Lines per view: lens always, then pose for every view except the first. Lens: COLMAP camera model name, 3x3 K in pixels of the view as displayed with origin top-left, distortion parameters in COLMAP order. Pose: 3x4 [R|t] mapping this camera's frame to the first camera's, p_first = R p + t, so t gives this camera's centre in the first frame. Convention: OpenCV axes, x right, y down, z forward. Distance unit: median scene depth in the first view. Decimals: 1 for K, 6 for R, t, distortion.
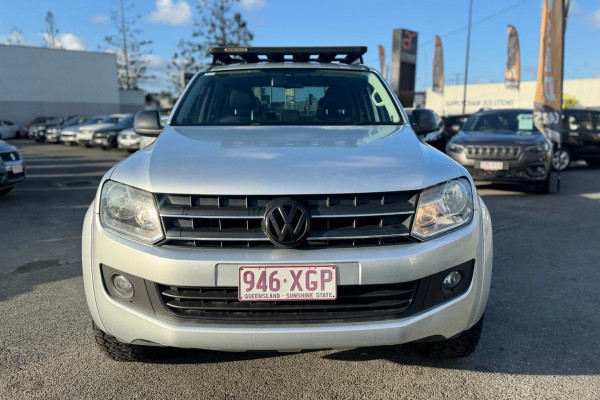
lens RADIAL K [[460.9, 0, 300.0], [0, 460.9, 200.0], [0, 0, 1]] dist [0.131595, -0.181973]
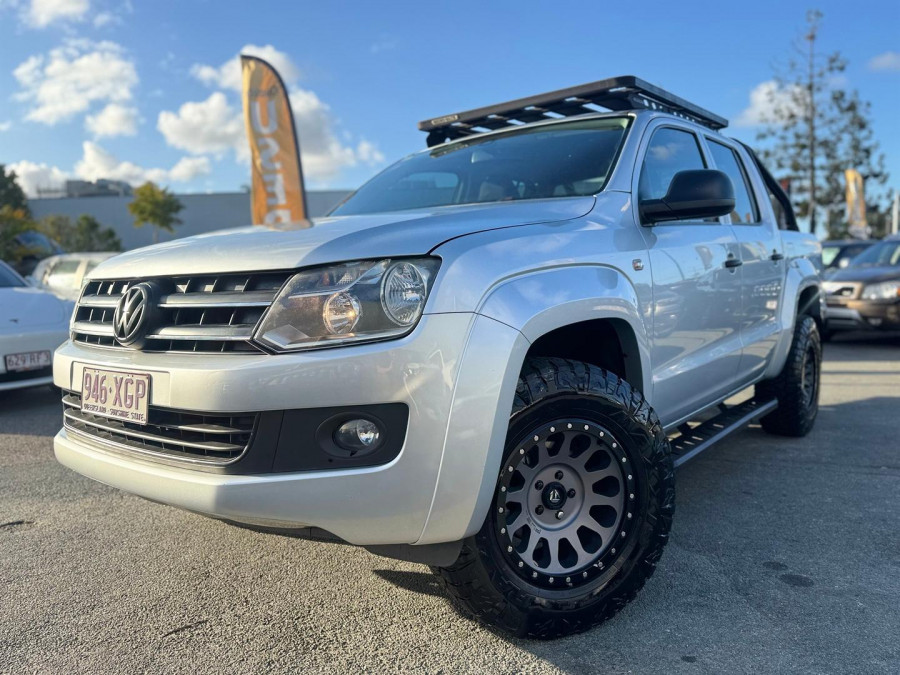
lens RADIAL K [[690.9, 0, 450.0], [0, 690.9, 337.5], [0, 0, 1]] dist [0.134299, -0.186227]
pose [[0.769119, 0.033942, -0.638204, 1.012348], [-0.090137, 0.994368, -0.055742, 0.101175], [0.632718, 0.100398, 0.767846, 0.464451]]
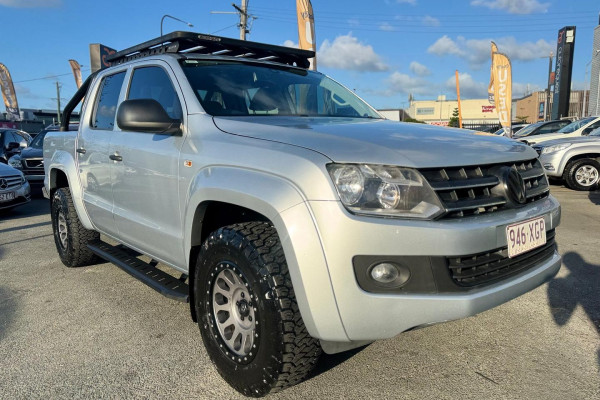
lens RADIAL K [[460.9, 0, 300.0], [0, 460.9, 200.0], [0, 0, 1]] dist [0.131595, -0.181973]
pose [[0.766676, -0.091171, 0.635528, -1.149282], [0.123590, 0.992310, -0.006741, 0.026746], [-0.630026, 0.083713, 0.772049, 0.422610]]
